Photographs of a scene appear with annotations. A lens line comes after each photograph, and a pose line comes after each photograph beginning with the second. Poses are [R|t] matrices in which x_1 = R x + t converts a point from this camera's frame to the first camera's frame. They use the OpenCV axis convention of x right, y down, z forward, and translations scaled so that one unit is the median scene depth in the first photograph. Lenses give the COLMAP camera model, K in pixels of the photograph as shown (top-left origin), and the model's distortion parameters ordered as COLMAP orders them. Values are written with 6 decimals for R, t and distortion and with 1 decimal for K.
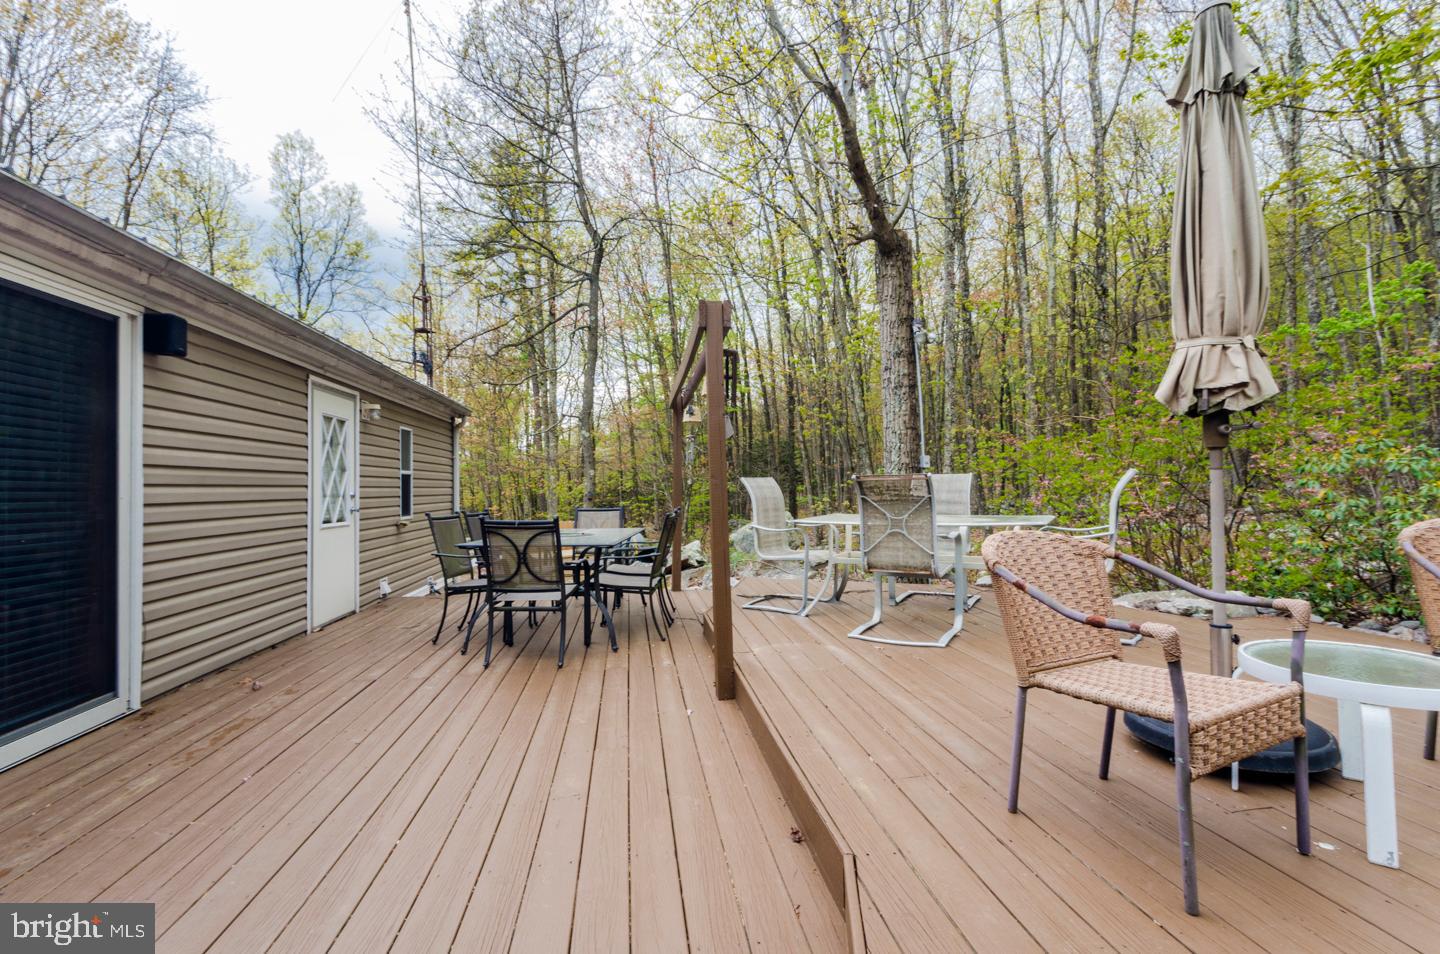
lens RADIAL K [[634.5, 0, 740.7], [0, 634.5, 486.2], [0, 0, 1]] dist [0.003471, 0.000436]
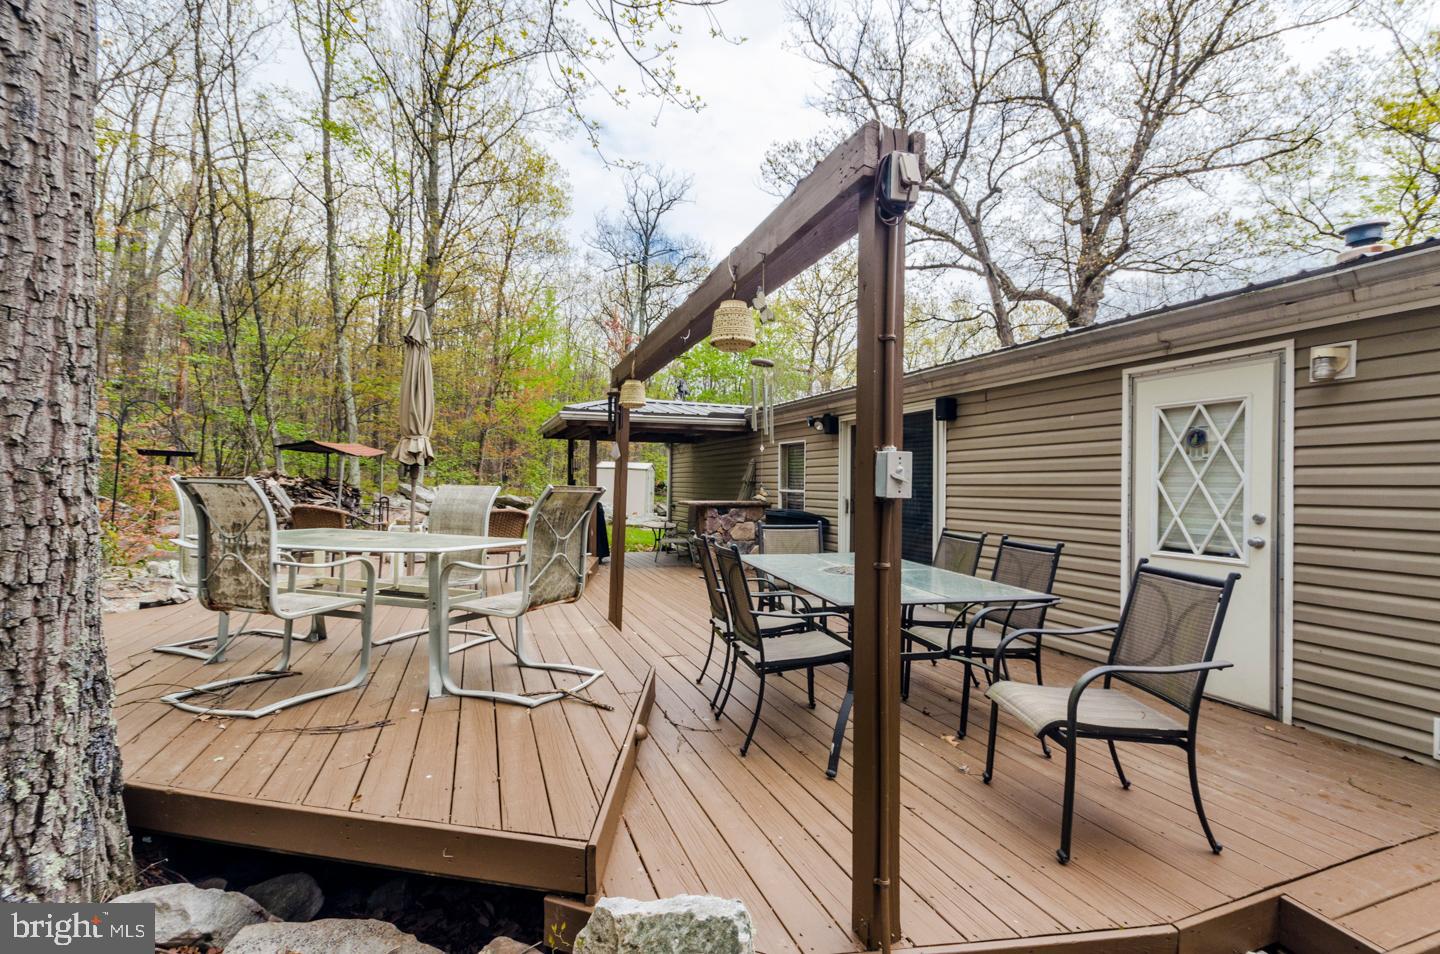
lens RADIAL K [[634.5, 0, 740.7], [0, 634.5, 486.2], [0, 0, 1]] dist [0.003471, 0.000436]
pose [[-0.977220, -0.005285, -0.212162, 0.008181], [-0.004811, 0.999985, -0.002751, -0.011770], [0.212174, -0.001667, -0.977231, 1.529353]]
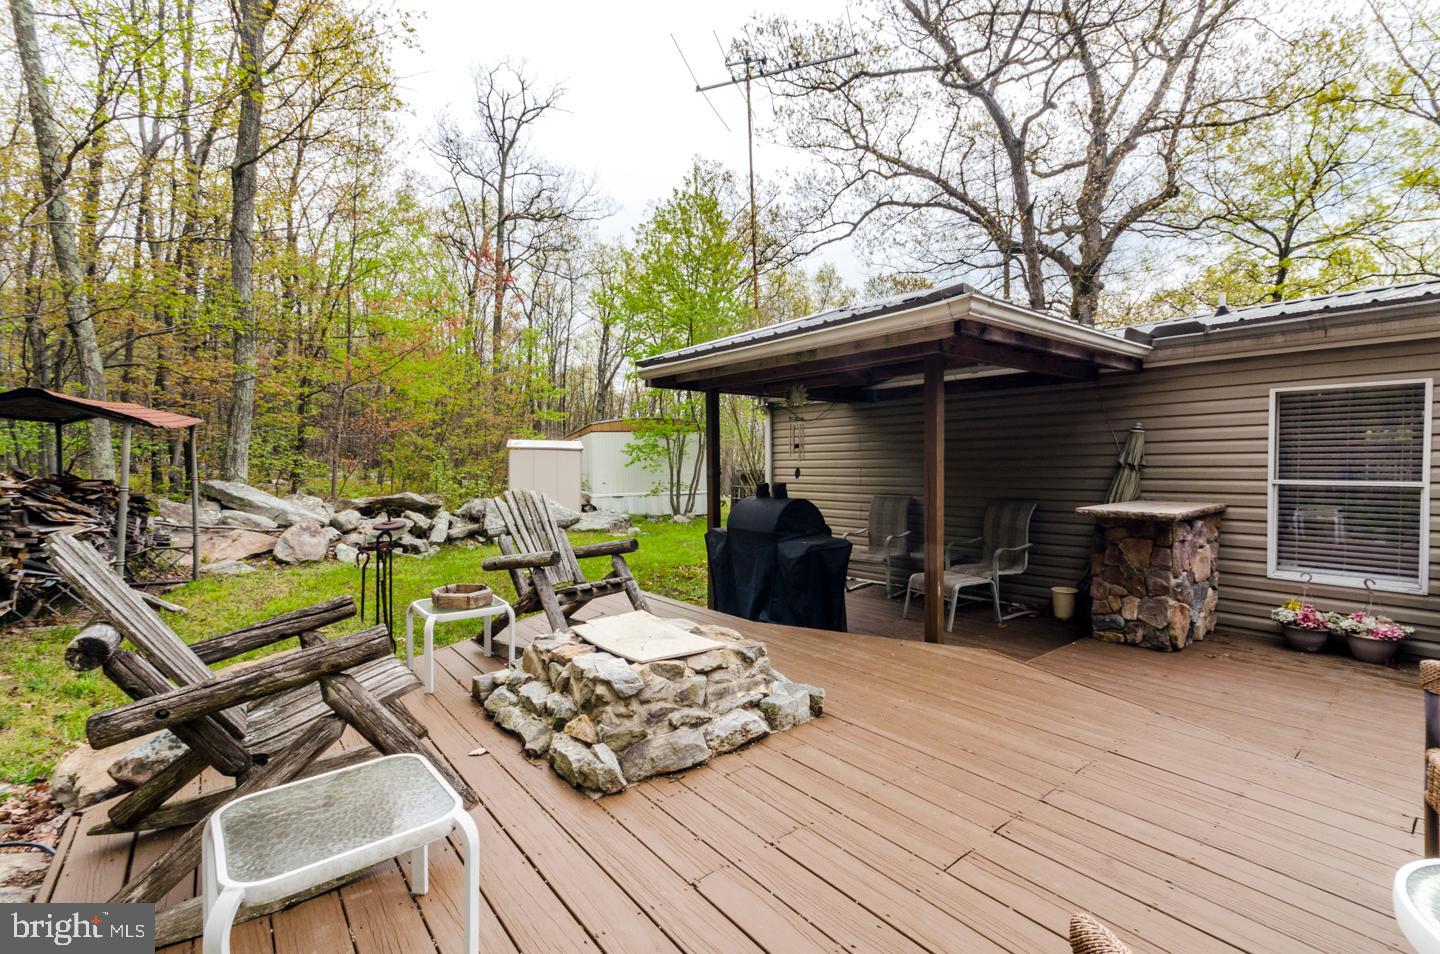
lens RADIAL K [[634.5, 0, 740.7], [0, 634.5, 486.2], [0, 0, 1]] dist [0.003471, 0.000436]
pose [[-0.867319, 0.032150, -0.496713, 0.587285], [0.017916, 0.999282, 0.033395, -0.040934], [0.497430, 0.020065, -0.867272, 0.342635]]
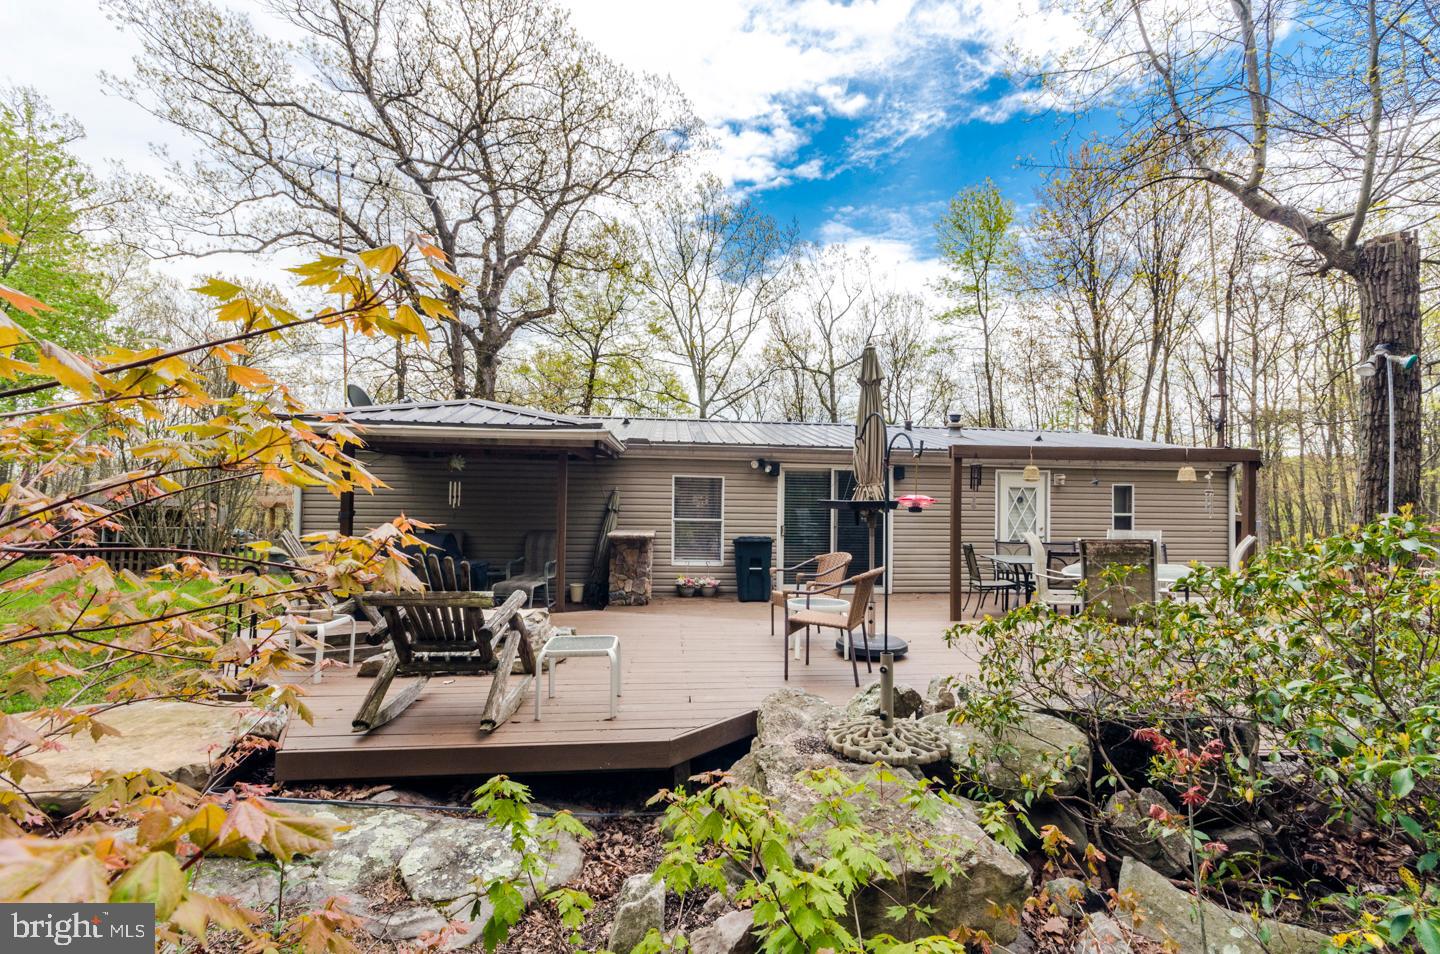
lens RADIAL K [[625.7, 0, 740.2], [0, 625.7, 488.0], [0, 0, 1]] dist [-0.010130, 0.008171]
pose [[-0.073749, -0.014353, -0.997174, 1.268454], [-0.008239, 0.999871, -0.013782, -0.069988], [0.997243, 0.007199, -0.073858, 0.275851]]
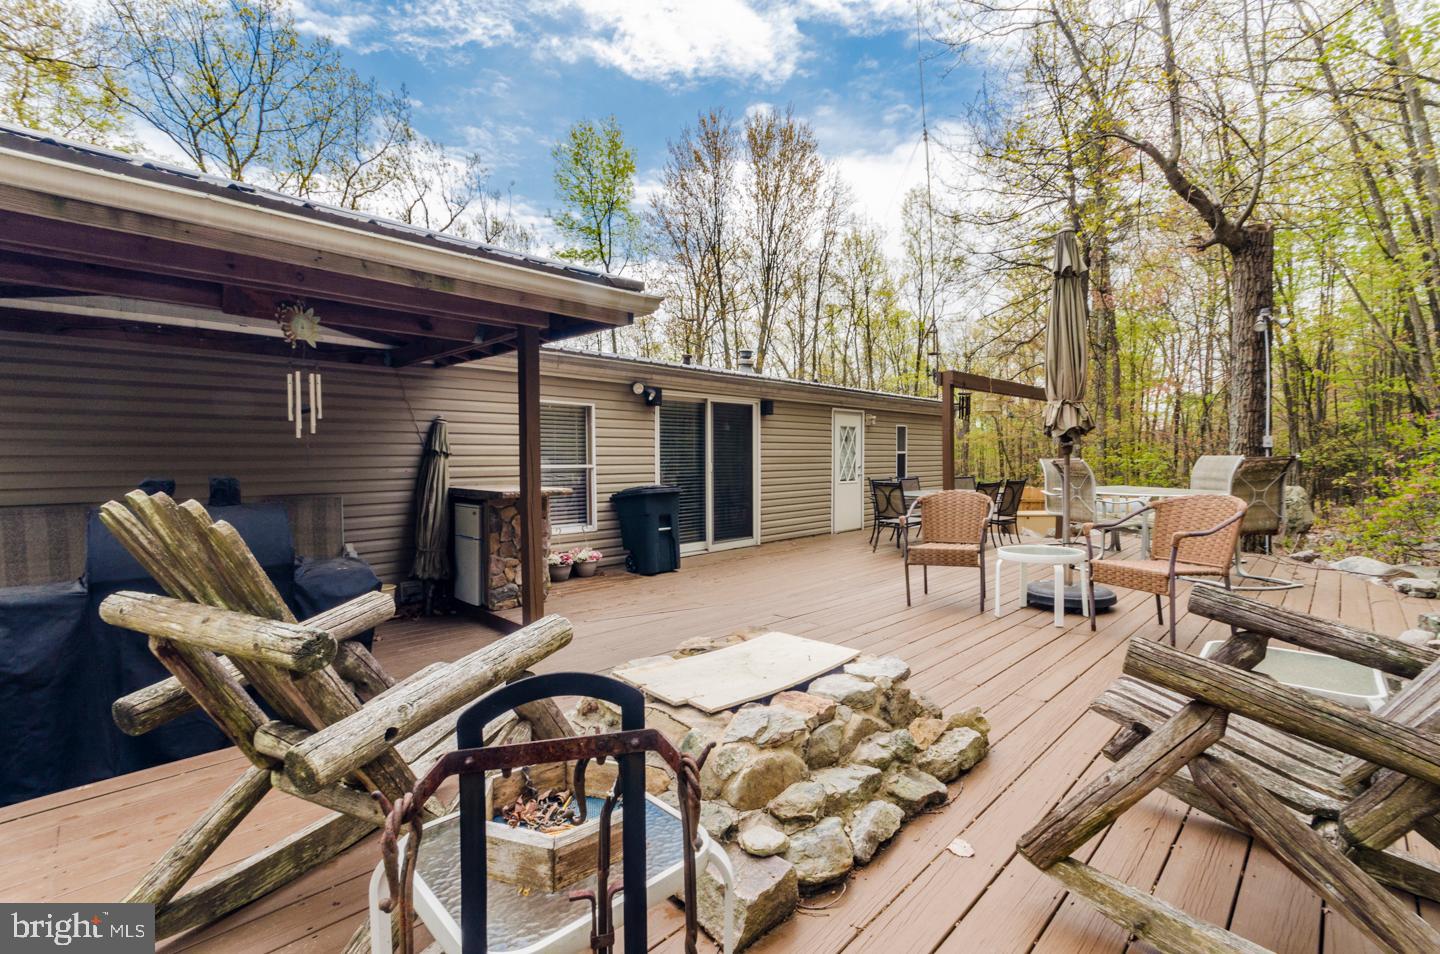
lens RADIAL K [[634.5, 0, 740.7], [0, 634.5, 486.2], [0, 0, 1]] dist [0.003471, 0.000436]
pose [[0.593432, 0.037445, -0.804012, 0.704120], [0.006271, 0.998672, 0.051139, -0.026666], [0.804859, -0.035389, 0.592409, -0.400238]]
